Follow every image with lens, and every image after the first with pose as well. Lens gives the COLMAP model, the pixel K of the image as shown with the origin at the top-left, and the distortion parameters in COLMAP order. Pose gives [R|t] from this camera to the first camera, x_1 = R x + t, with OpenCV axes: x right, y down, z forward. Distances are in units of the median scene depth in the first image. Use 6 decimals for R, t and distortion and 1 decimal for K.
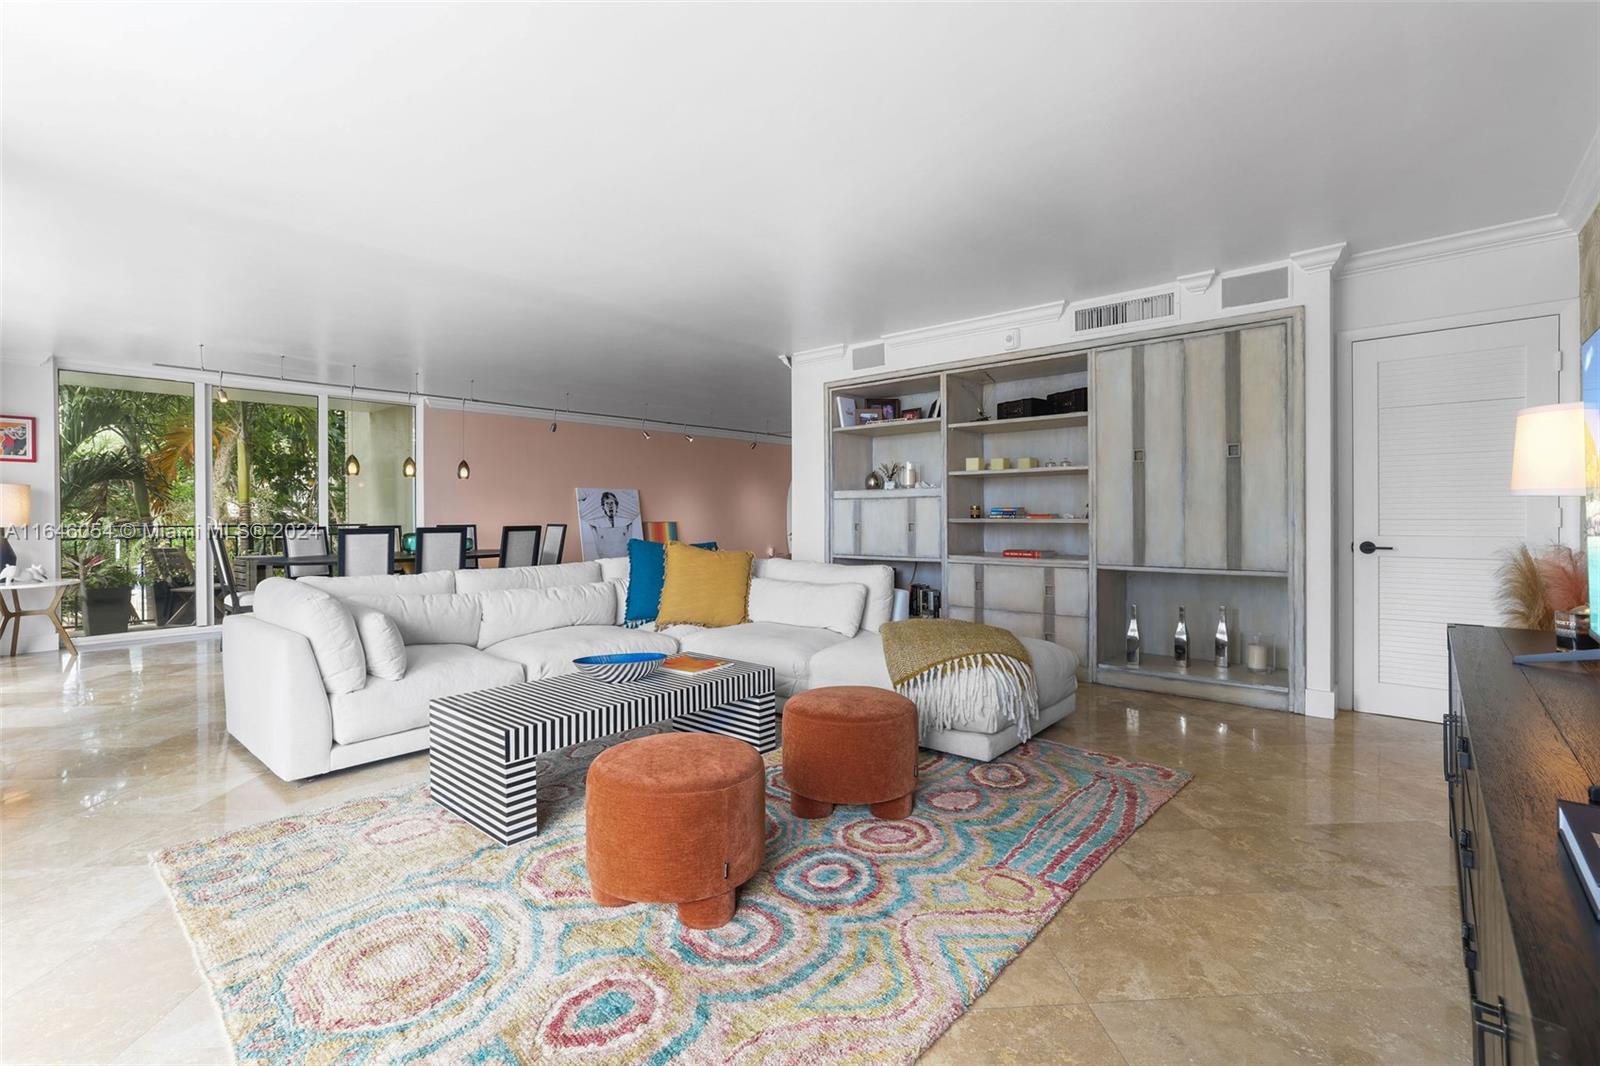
lens RADIAL K [[698.9, 0, 799.3], [0, 698.9, 522.7], [0, 0, 1]] dist [-0.033603, 0.019713]
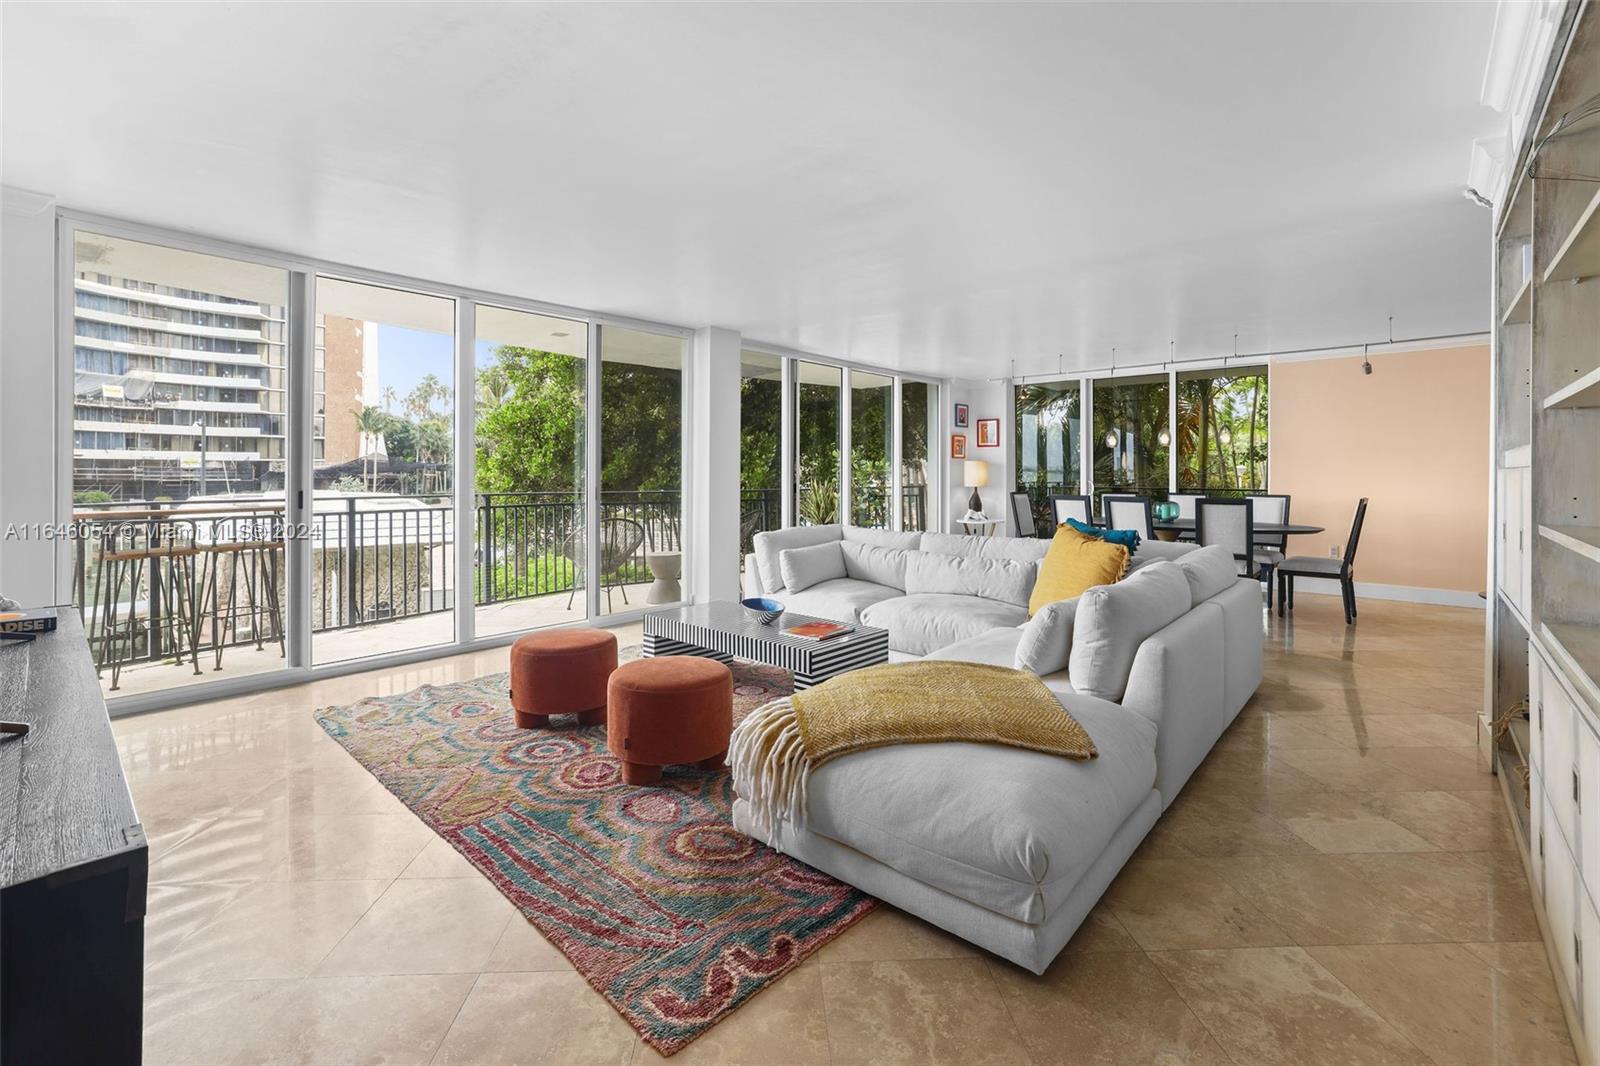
lens RADIAL K [[701.0, 0, 790.0], [0, 701.0, 469.9], [0, 0, 1]] dist [-0.036043, 0.017542]
pose [[-0.003686, -0.001878, -0.999991, 1.254626], [-0.015038, 0.999885, -0.001822, -0.058750], [0.999880, 0.015031, -0.003714, 1.283492]]
